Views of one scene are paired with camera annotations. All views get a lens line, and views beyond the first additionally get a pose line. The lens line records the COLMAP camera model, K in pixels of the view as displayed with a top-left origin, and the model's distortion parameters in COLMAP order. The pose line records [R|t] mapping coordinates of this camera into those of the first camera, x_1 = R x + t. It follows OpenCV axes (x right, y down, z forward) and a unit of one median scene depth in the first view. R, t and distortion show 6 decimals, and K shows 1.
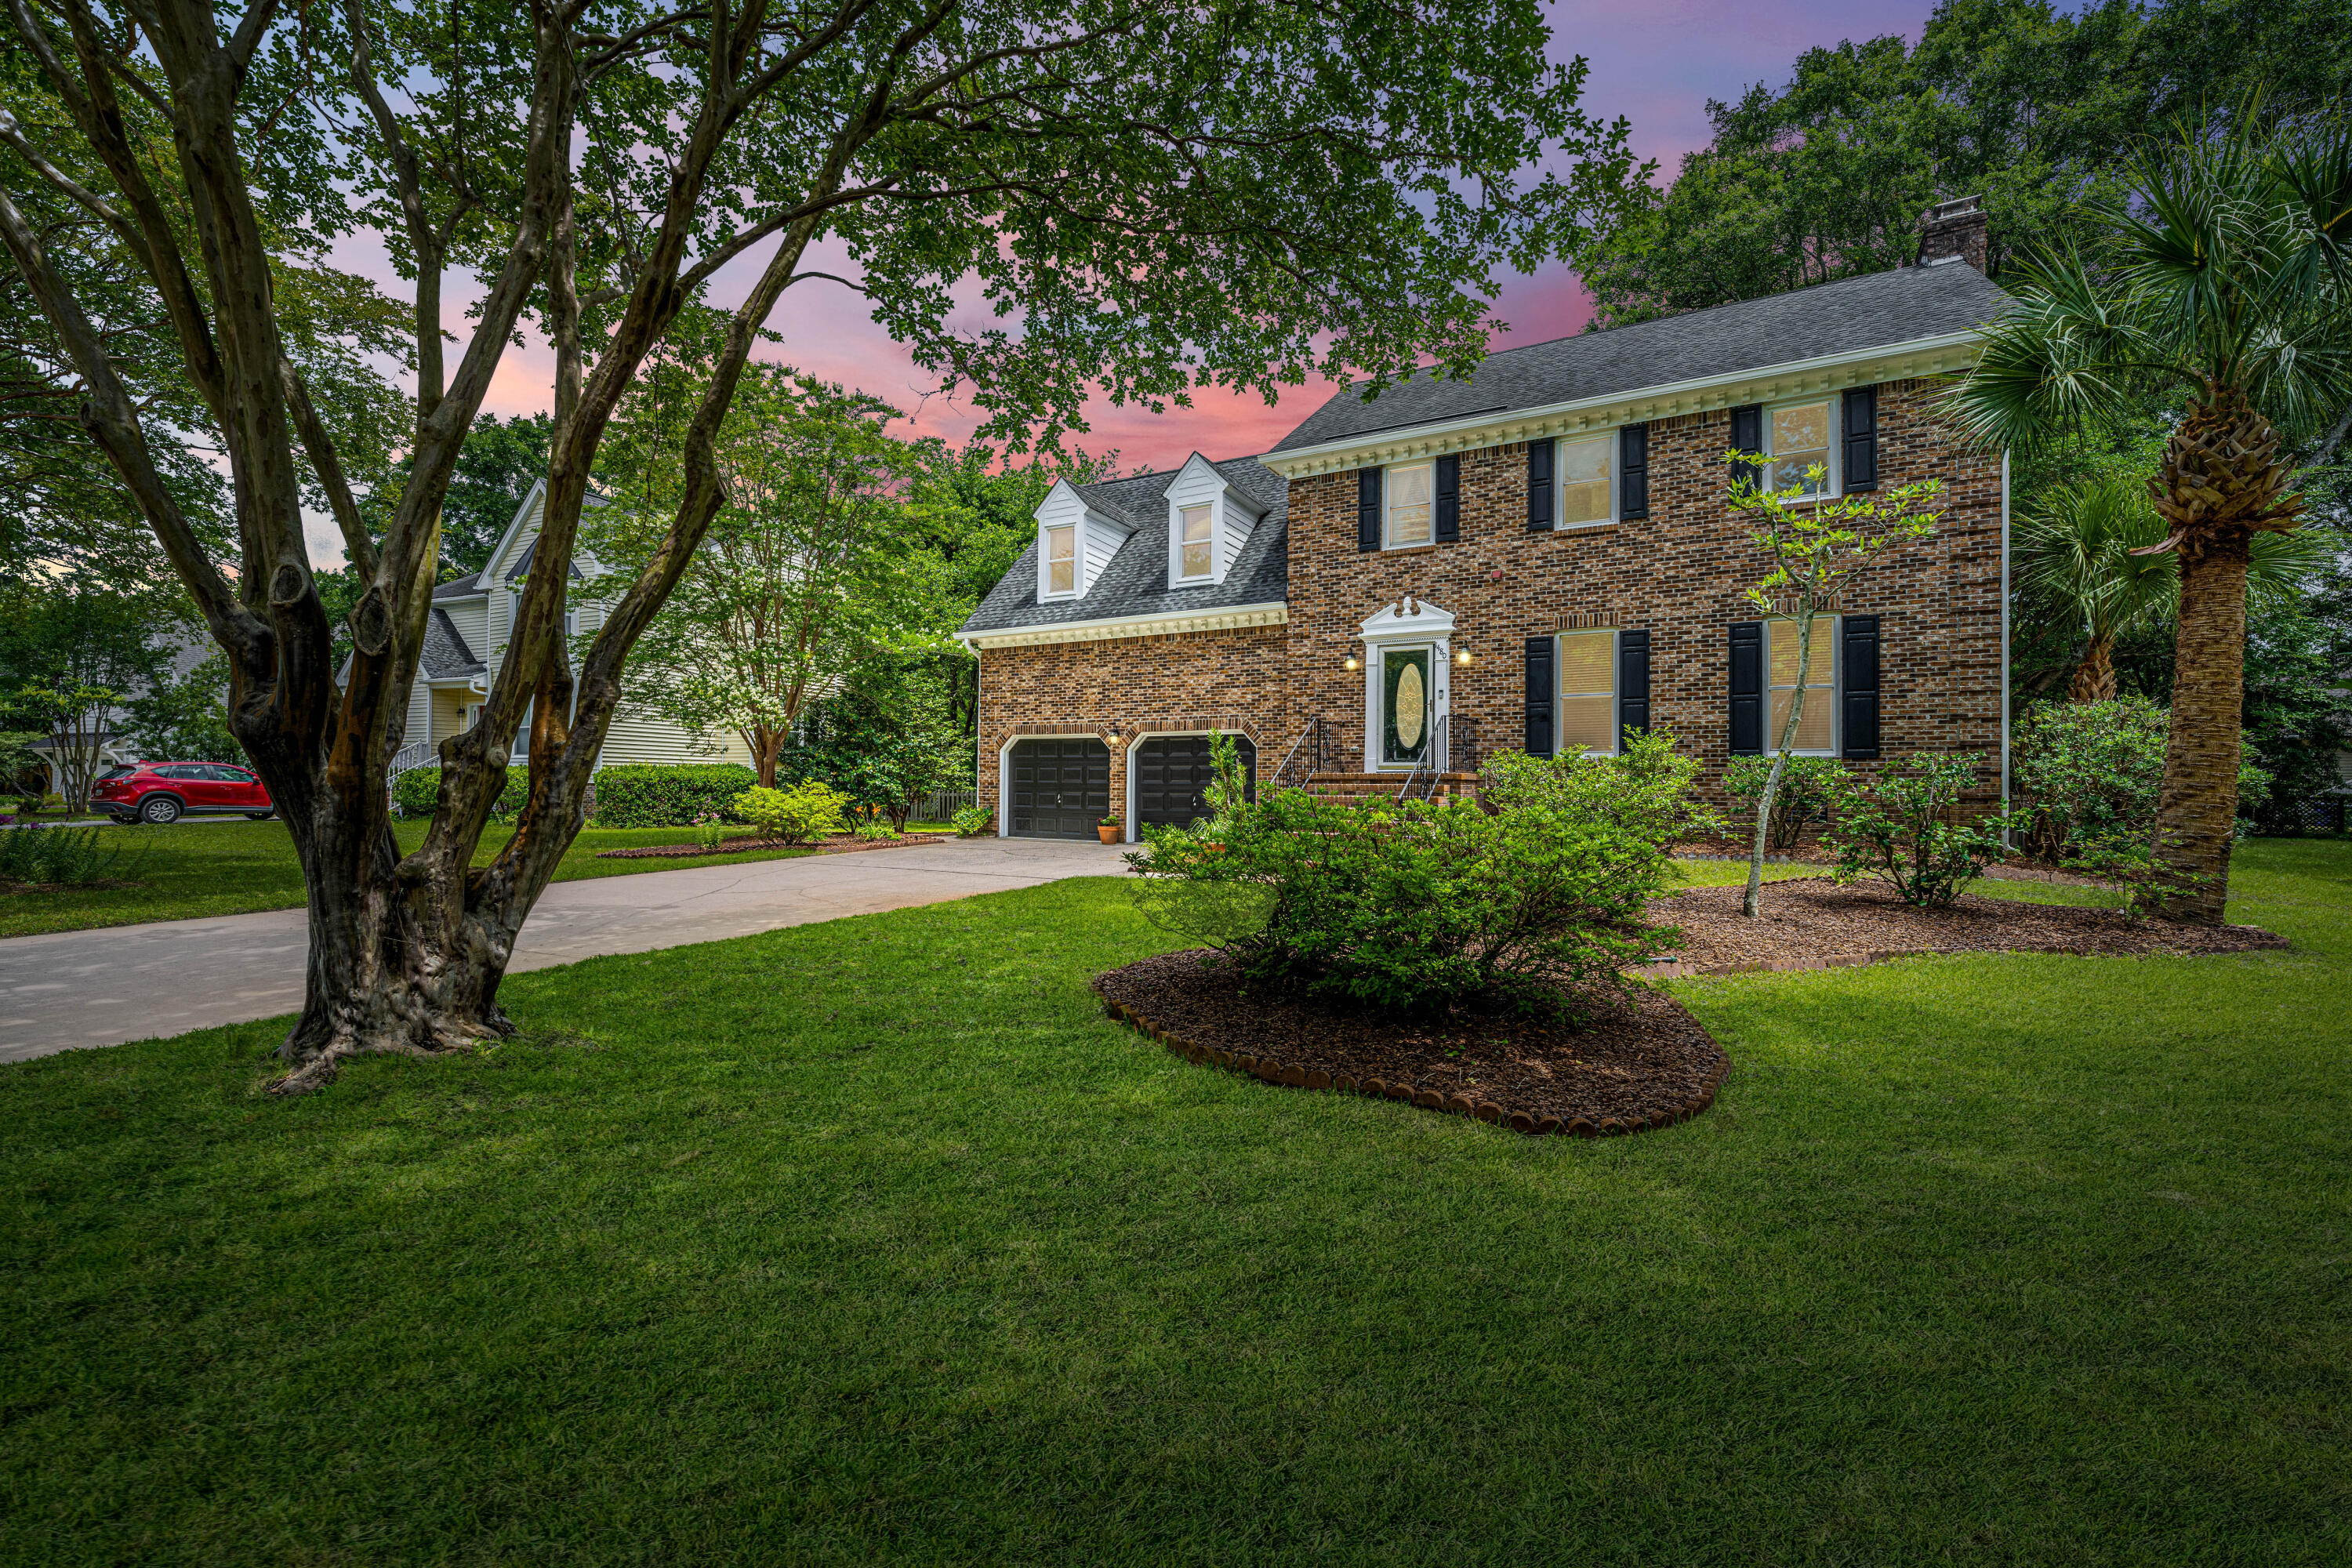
lens RADIAL K [[947.9, 0, 1182.5], [0, 947.9, 773.3], [0, 0, 1]] dist [-0.000802, 0.000082]
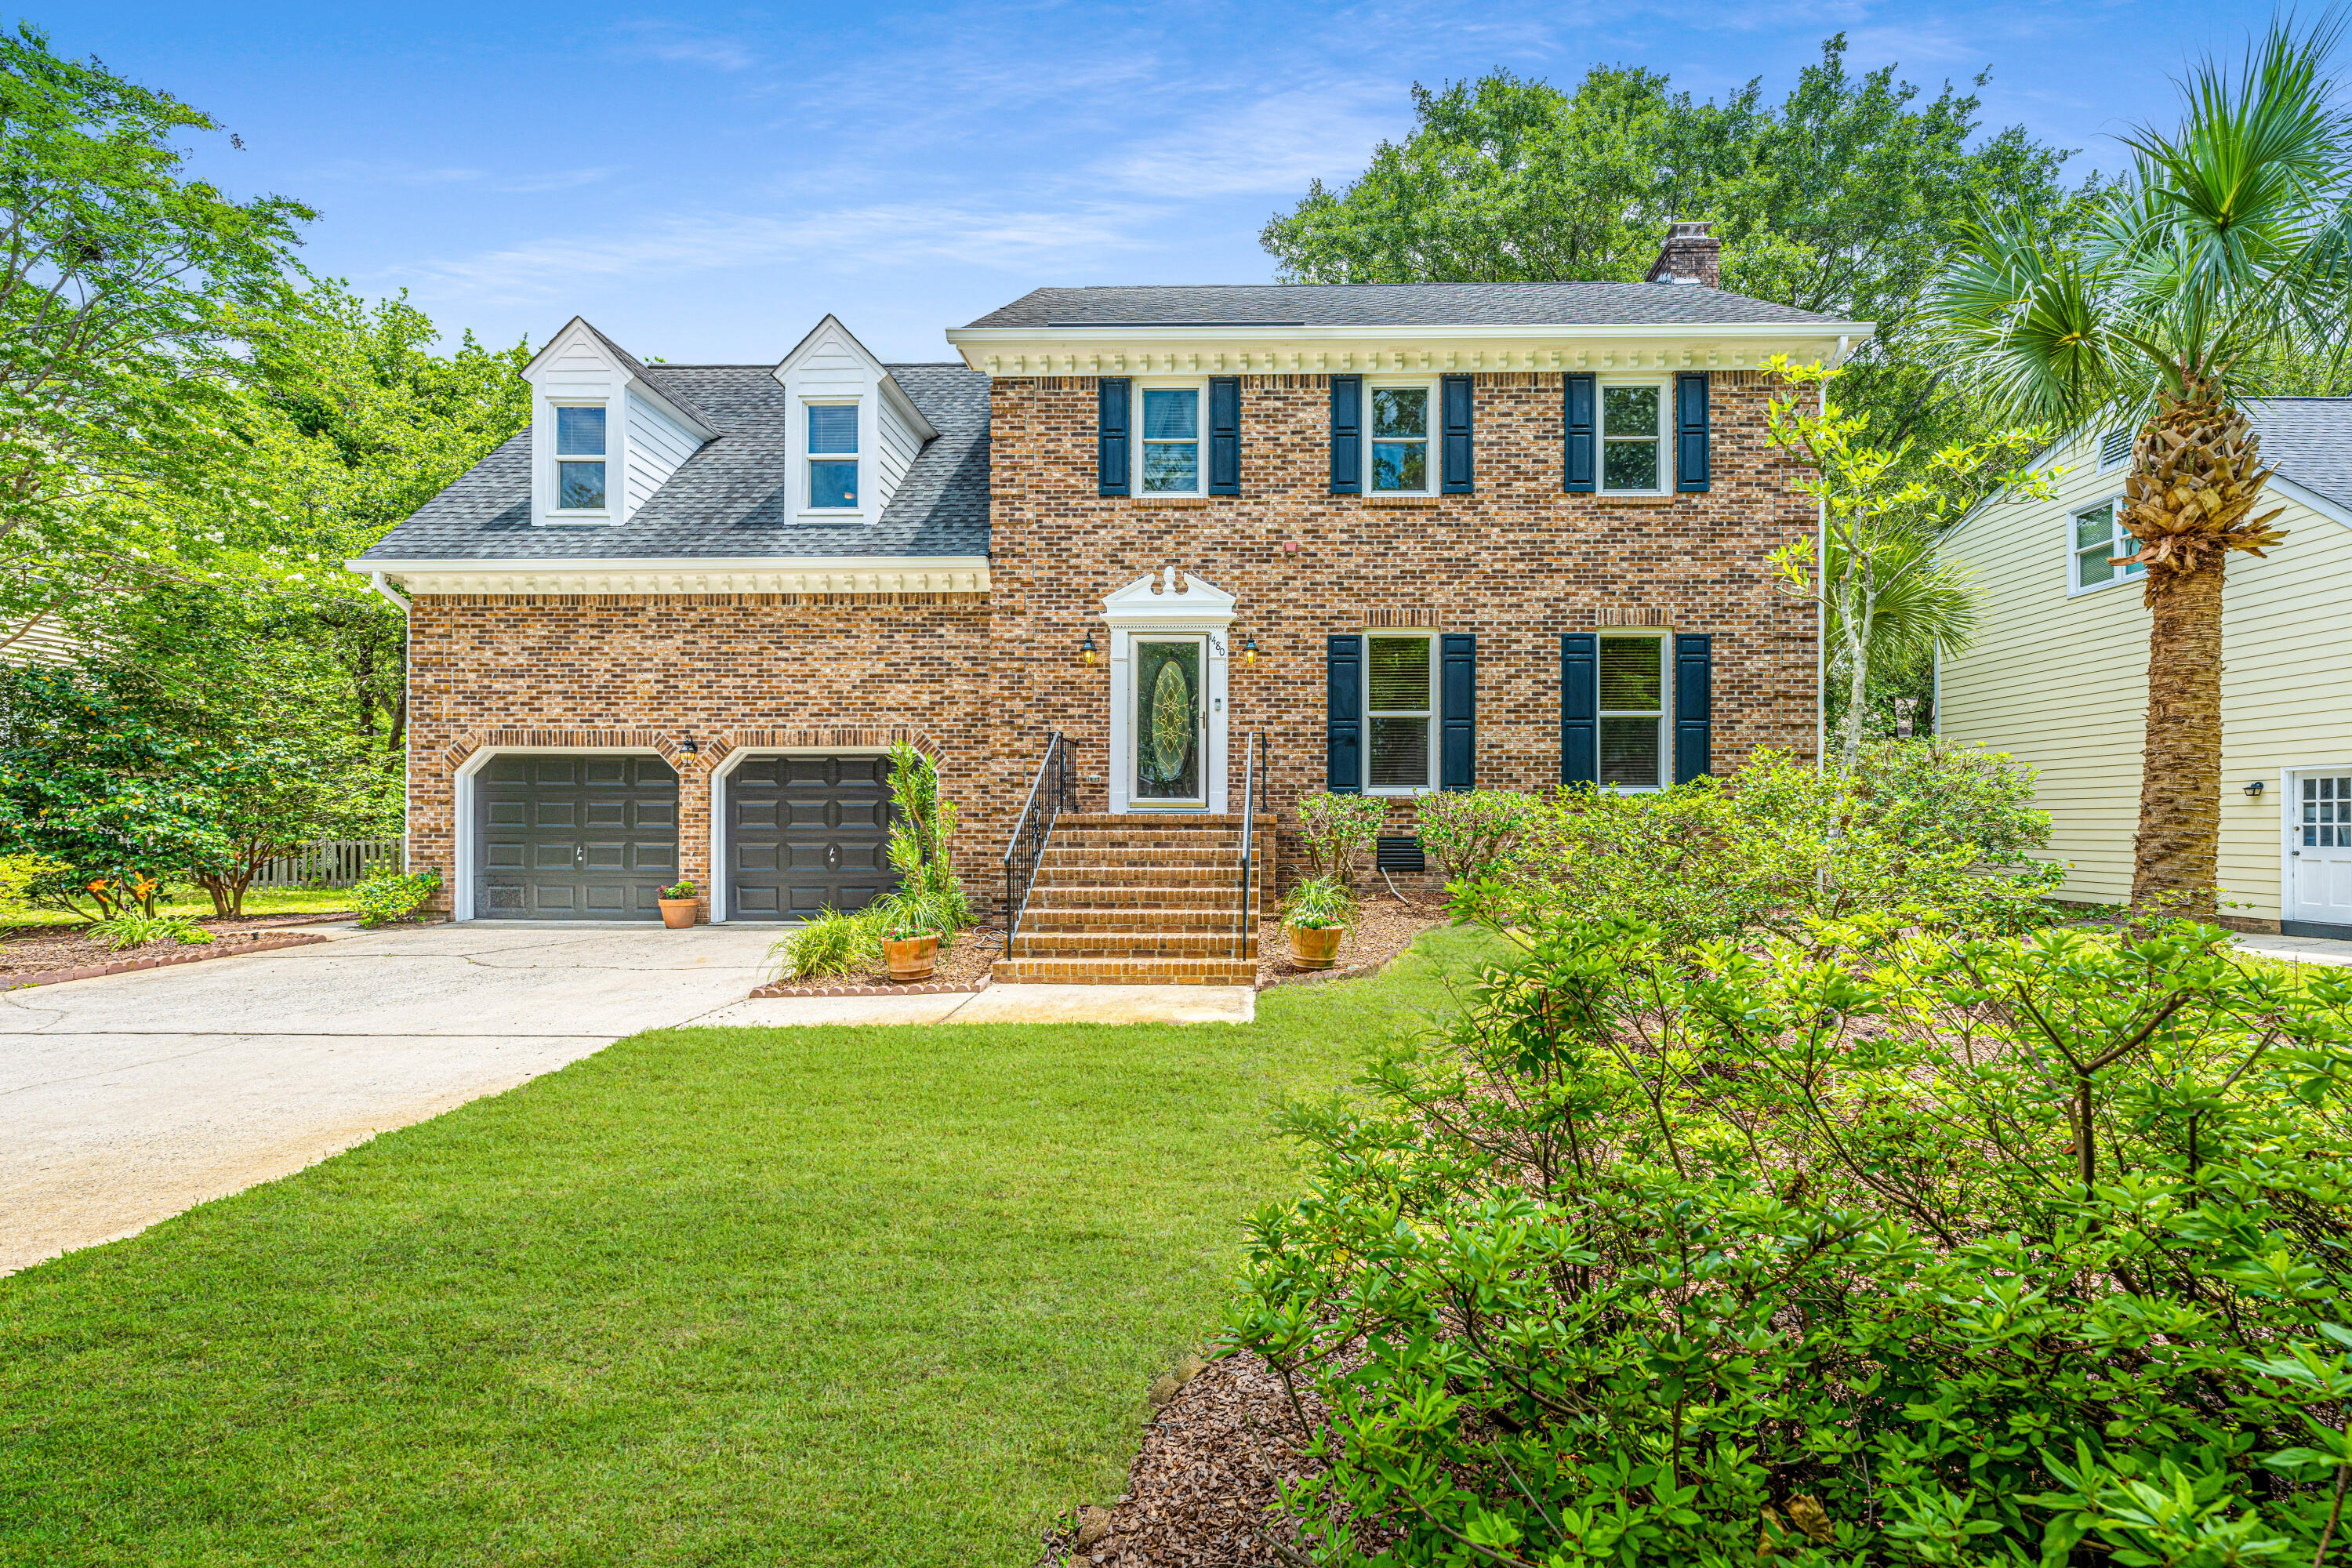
lens RADIAL K [[967.9, 0, 1242.0], [0, 967.9, 820.8], [0, 0, 1]] dist [-0.001903, 0.000069]
pose [[0.882814, -0.006332, 0.469680, -0.059897], [-0.001593, 0.999863, 0.016475, -0.006550], [-0.469720, -0.015293, 0.882683, 0.331631]]
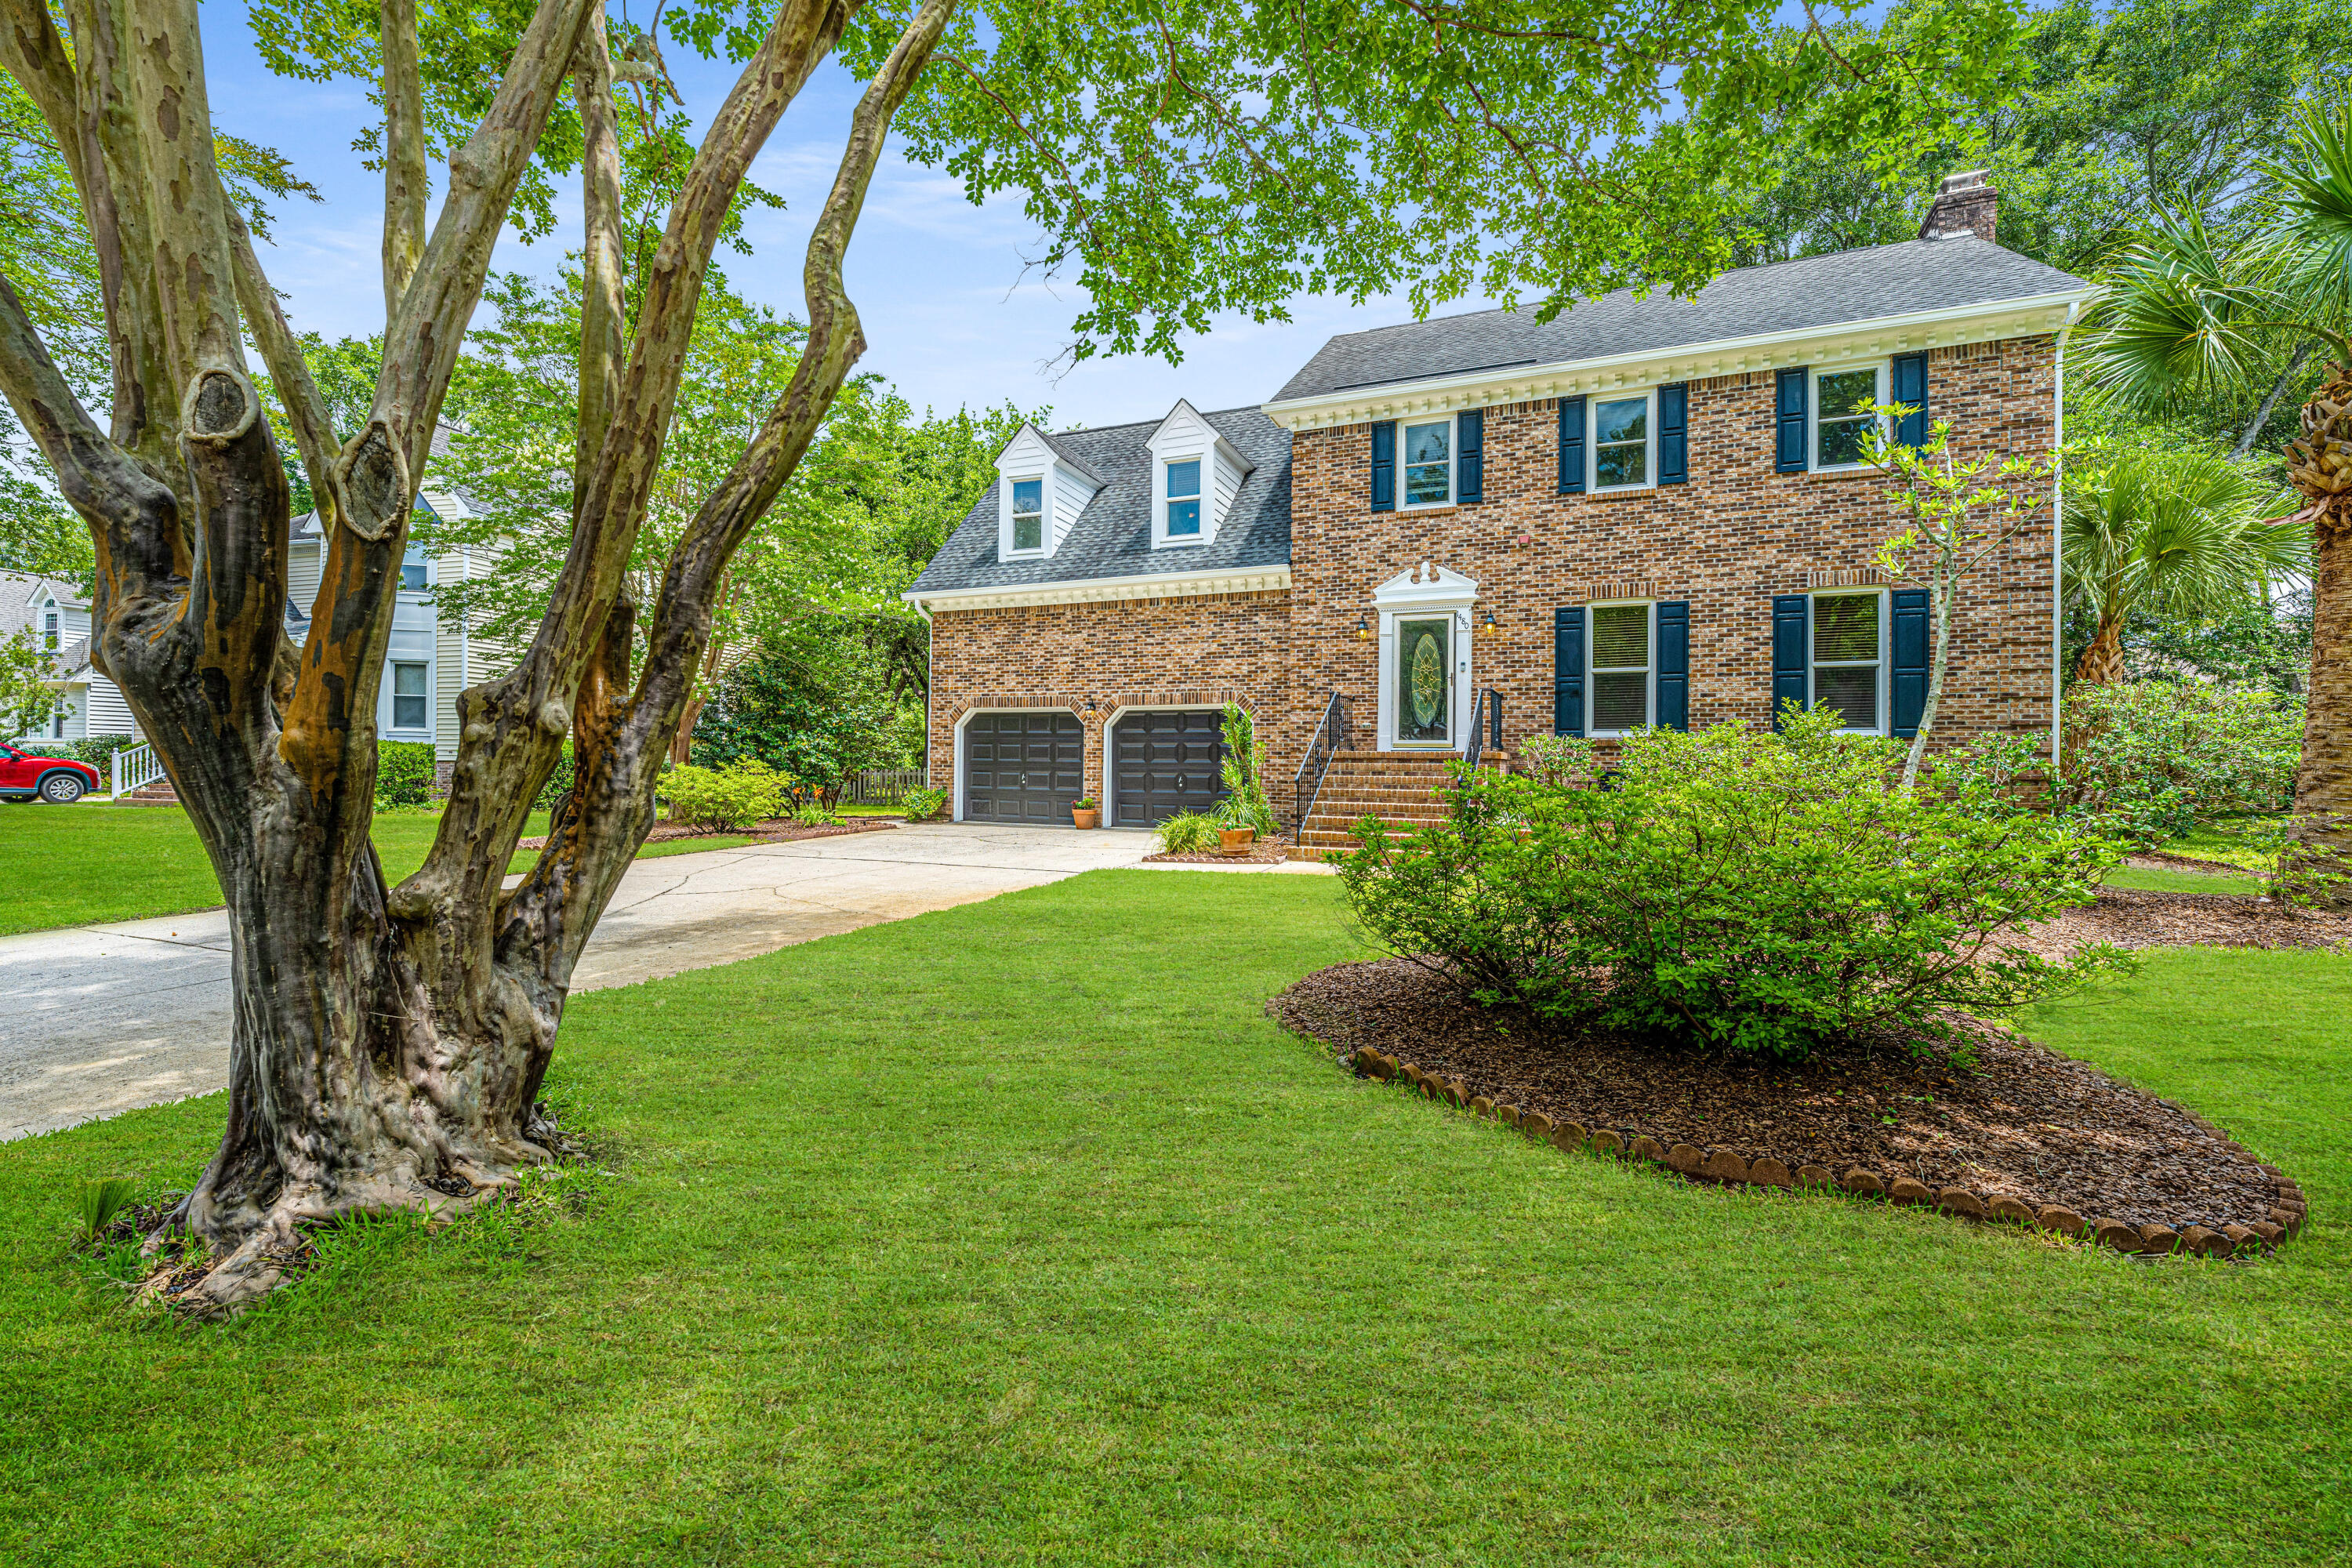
lens RADIAL K [[964.7, 0, 1182.6], [0, 964.7, 758.6], [0, 0, 1]] dist [-0.001428, 0.000267]
pose [[0.993602, 0.002825, 0.112903, -0.106688], [-0.003586, 0.999972, 0.006534, 0.001190], [-0.112881, -0.006897, 0.993585, 0.088681]]
